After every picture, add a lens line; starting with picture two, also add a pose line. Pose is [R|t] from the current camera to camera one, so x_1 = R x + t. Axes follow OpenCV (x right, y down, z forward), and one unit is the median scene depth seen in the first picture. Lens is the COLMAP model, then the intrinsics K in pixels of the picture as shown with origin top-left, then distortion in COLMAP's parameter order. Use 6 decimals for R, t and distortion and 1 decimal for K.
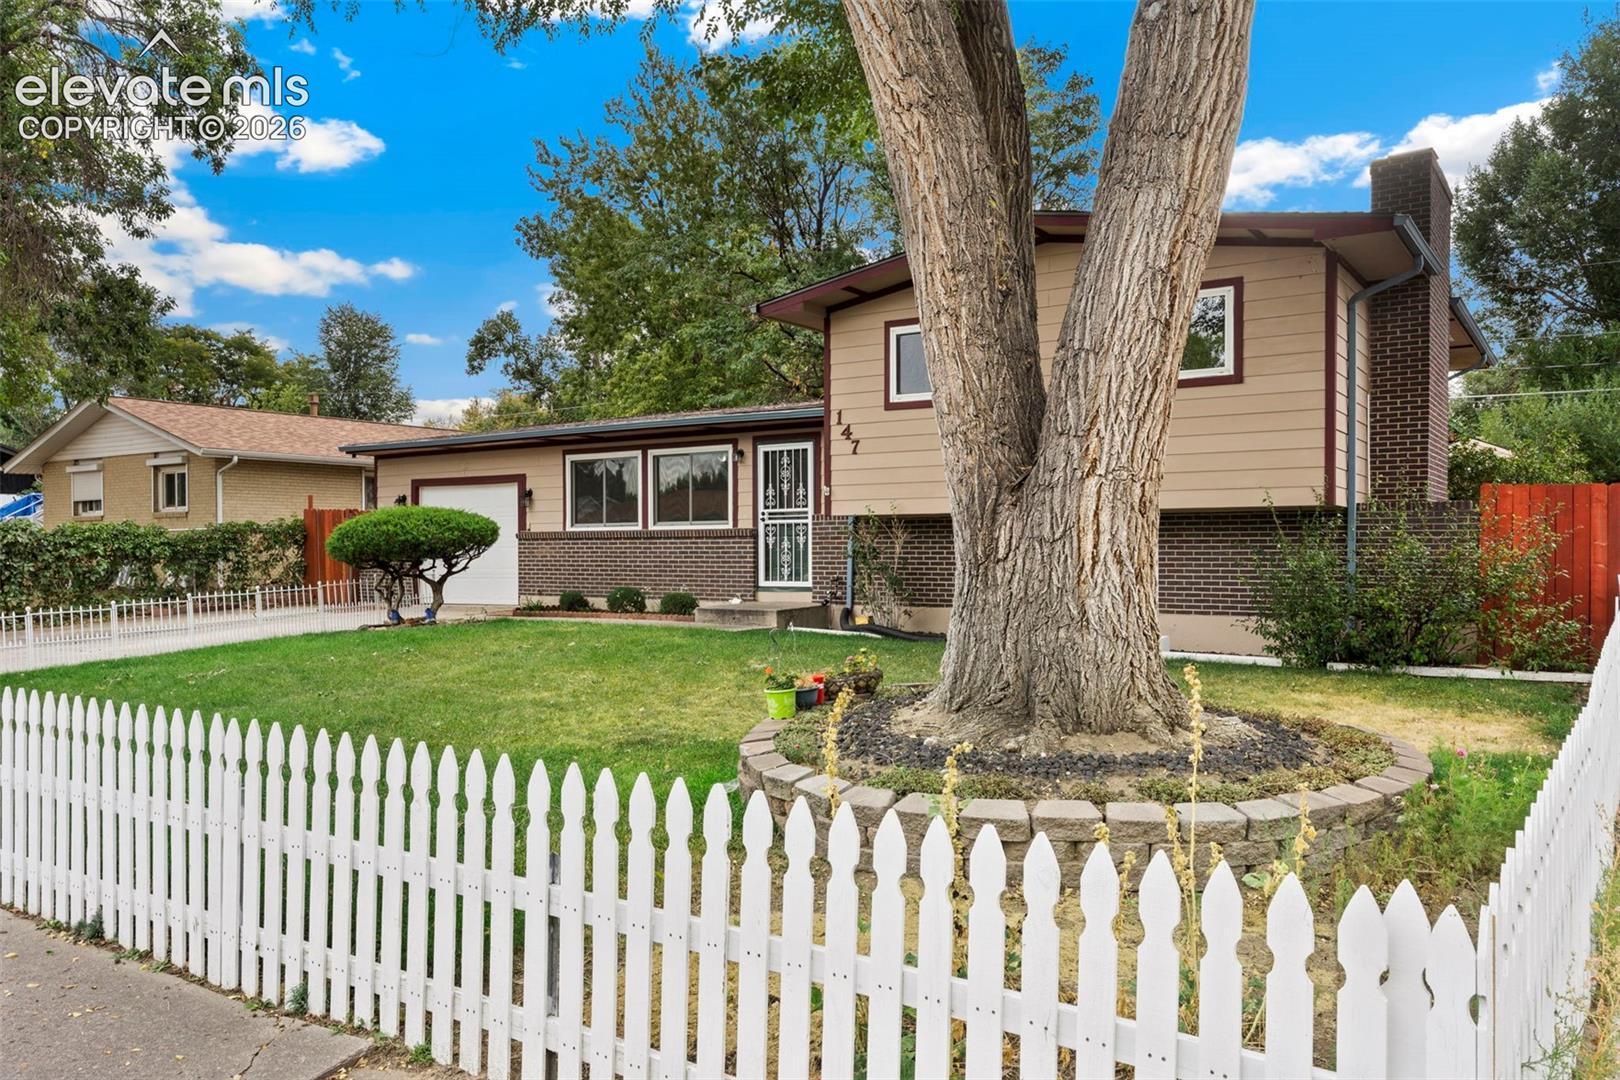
lens RADIAL K [[1170.2, 0, 838.0], [0, 1170.2, 585.6], [0, 0, 1]] dist [0.004056, -0.000078]
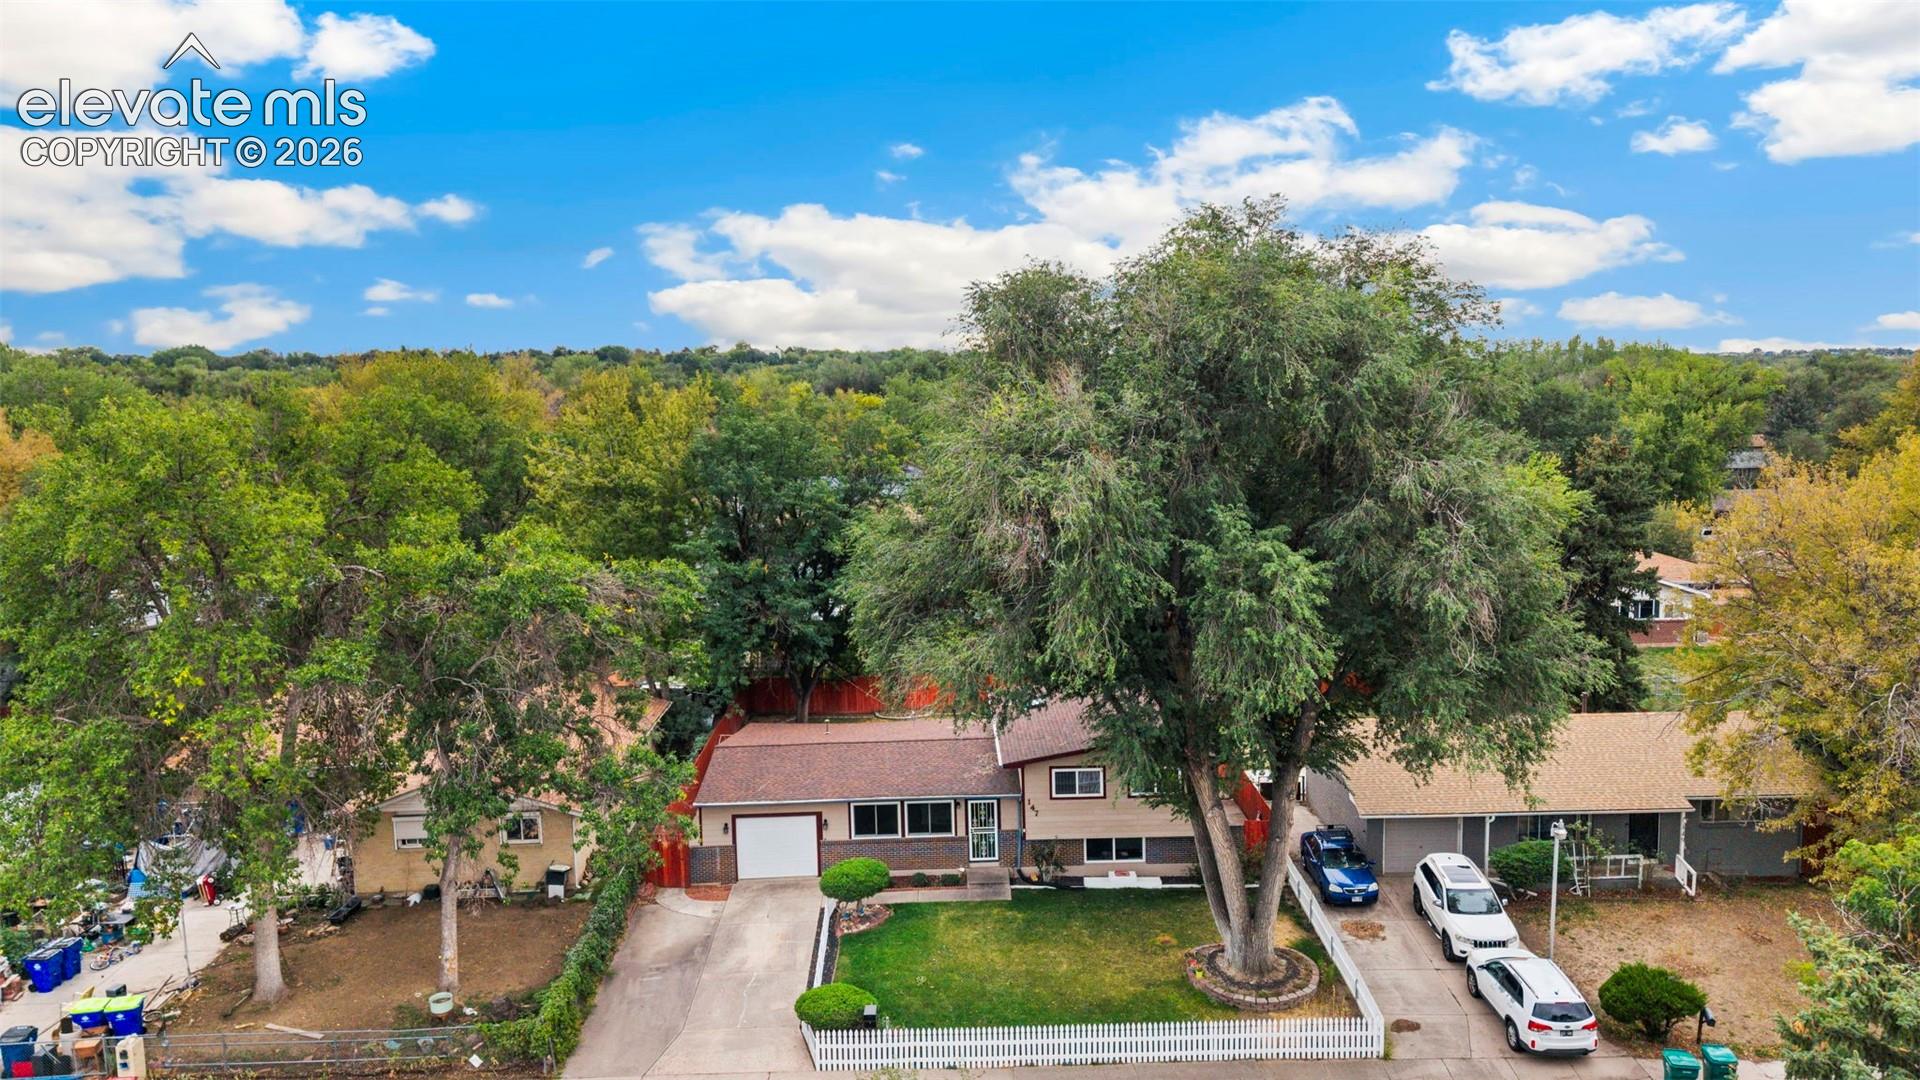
lens RADIAL K [[1250.8, 0, 969.9], [0, 1250.8, 541.9], [0, 0, 1]] dist [0.099458, -0.110622]
pose [[0.825502, -0.068627, 0.560211, -1.436516], [0.033663, 0.996800, 0.072506, -0.818805], [-0.563394, -0.040996, 0.825171, -1.034657]]
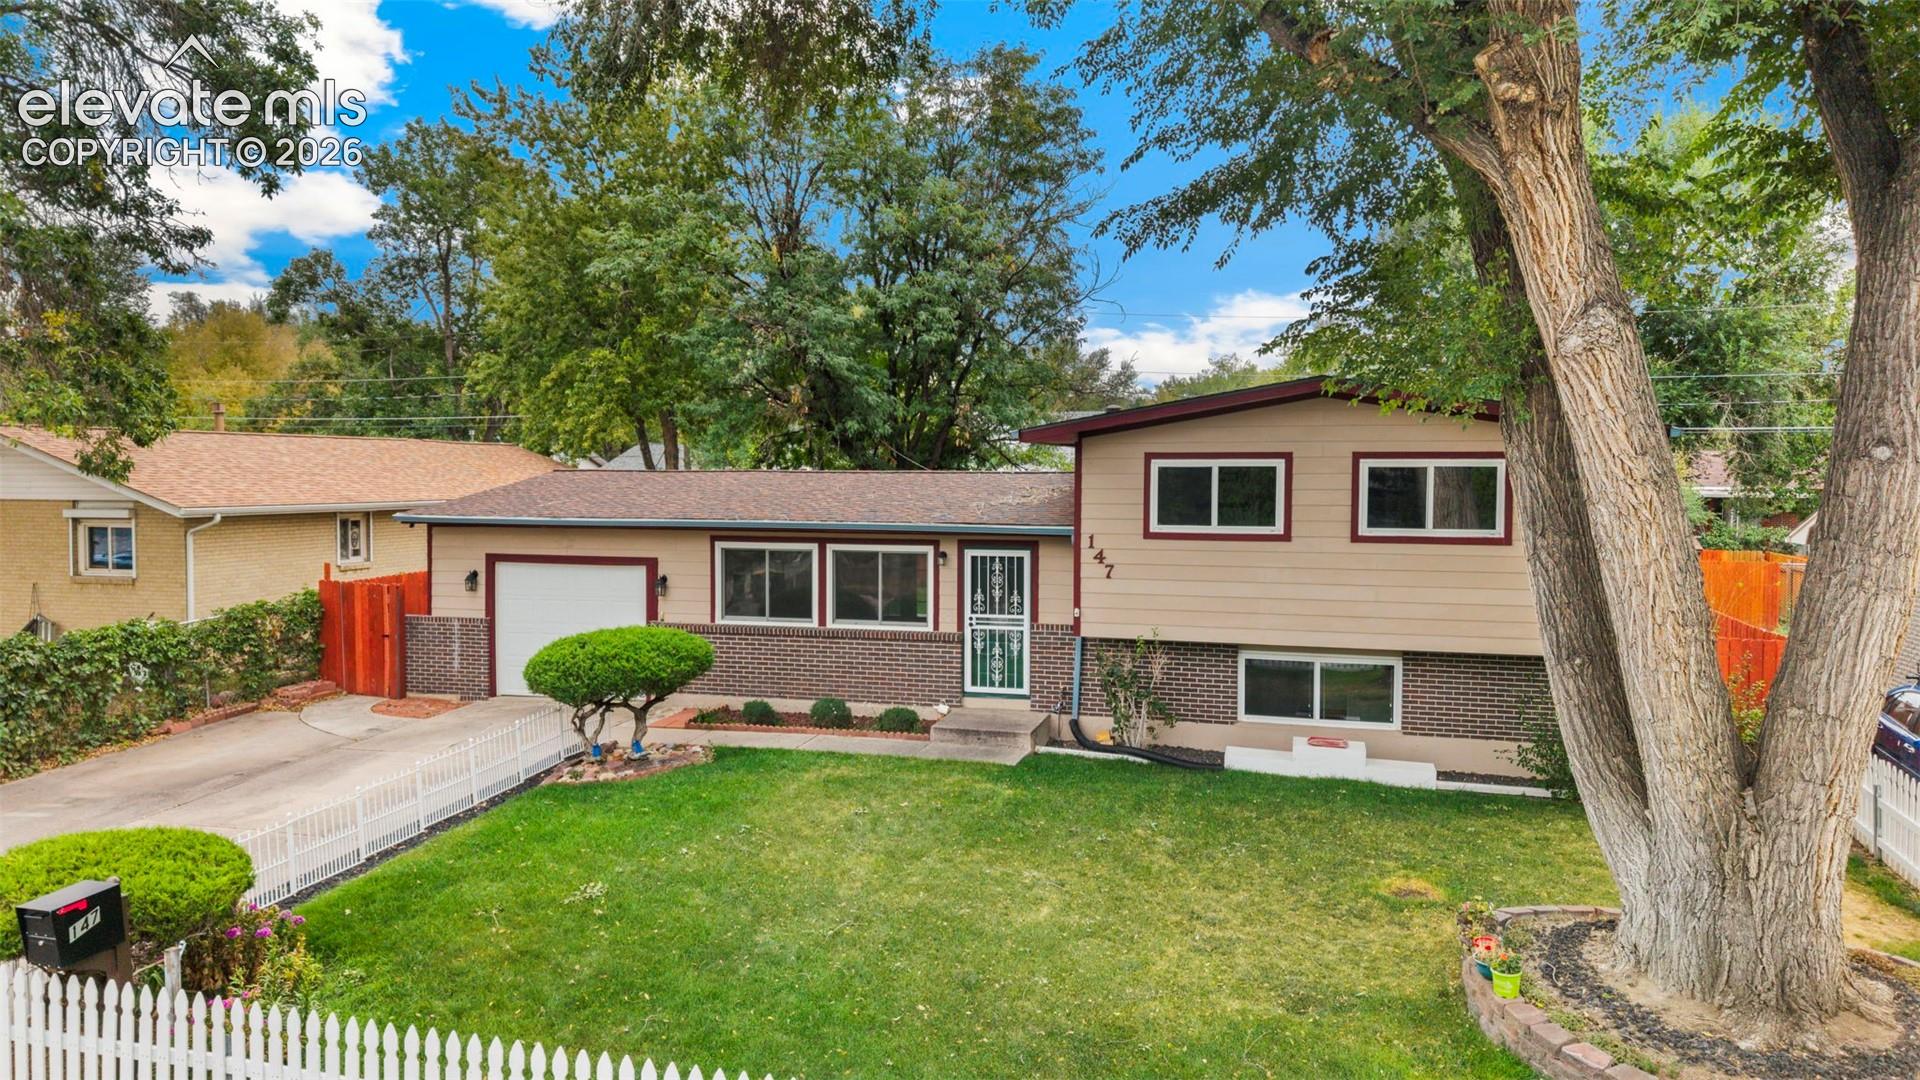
lens RADIAL K [[1250.8, 0, 969.9], [0, 1250.8, 541.9], [0, 0, 1]] dist [0.099458, -0.110622]
pose [[0.950327, -0.004242, 0.311225, -0.400038], [-0.002822, 0.999749, 0.022244, -0.152395], [-0.311242, -0.022017, 0.950076, -0.004840]]
